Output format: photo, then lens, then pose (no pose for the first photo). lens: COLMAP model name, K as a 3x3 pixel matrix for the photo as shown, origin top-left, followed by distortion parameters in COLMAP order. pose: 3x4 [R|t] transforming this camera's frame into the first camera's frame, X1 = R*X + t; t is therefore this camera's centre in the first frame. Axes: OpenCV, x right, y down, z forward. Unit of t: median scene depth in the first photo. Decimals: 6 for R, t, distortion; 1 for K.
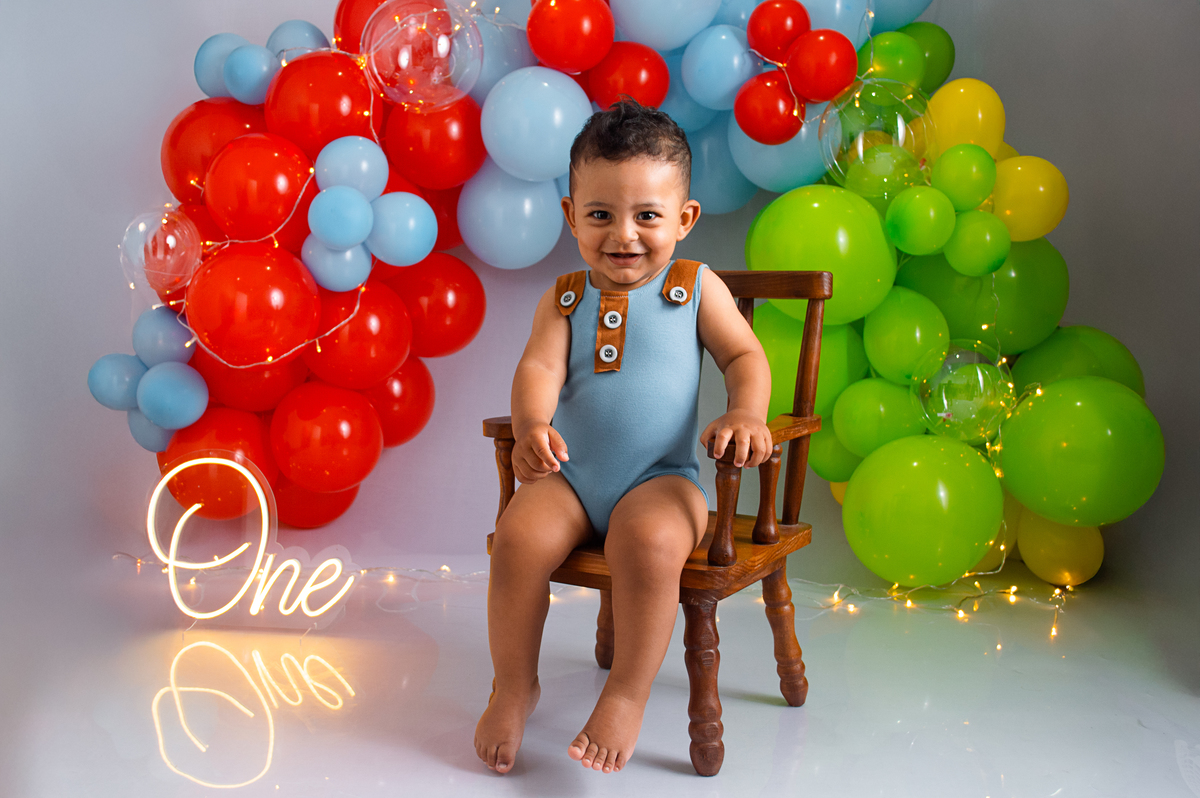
lens RADIAL K [[1205.6, 0, 577.7], [0, 1205.6, 412.4], [0, 0, 1]] dist [-0.062121, 0.002445]
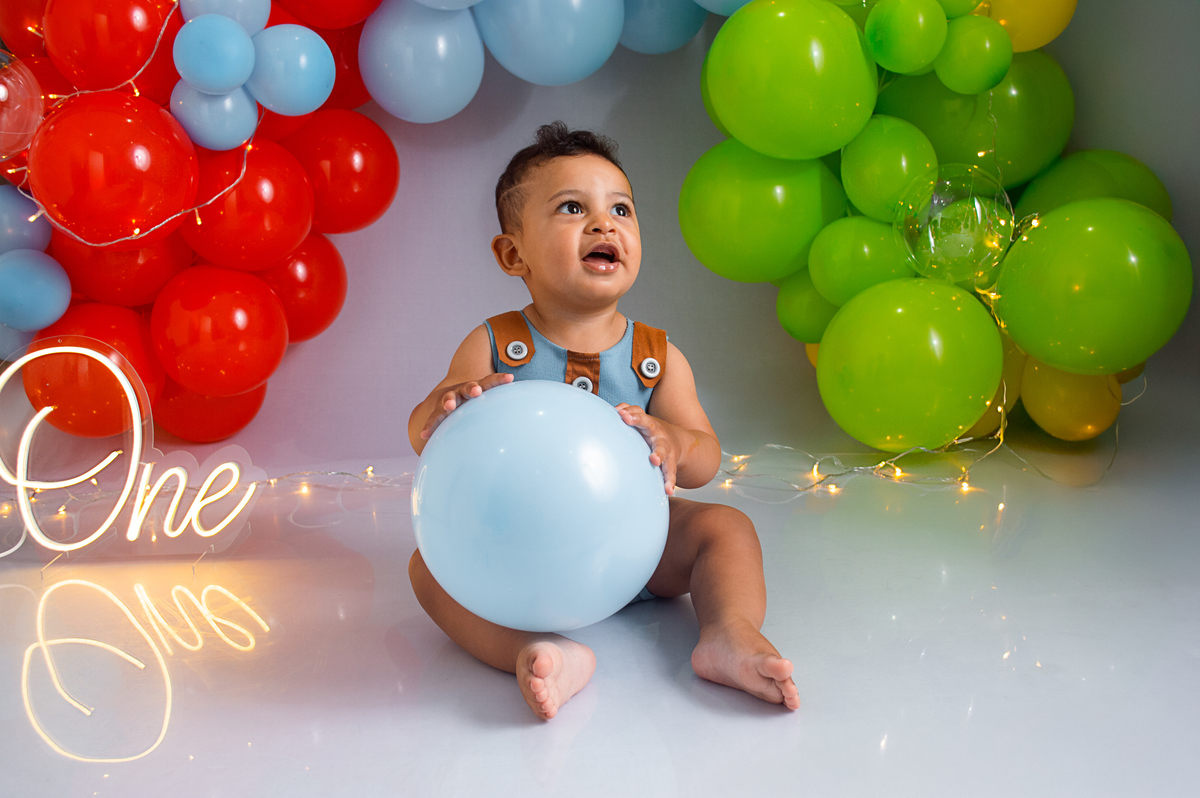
lens RADIAL K [[1146.6, 0, 601.1], [0, 1146.6, 397.8], [0, 0, 1]] dist [-0.062095, 0.003064]
pose [[0.993832, -0.066528, 0.088722, -0.018946], [0.062285, 0.996817, 0.049766, 0.048616], [-0.091750, -0.043933, 0.994812, 0.196606]]
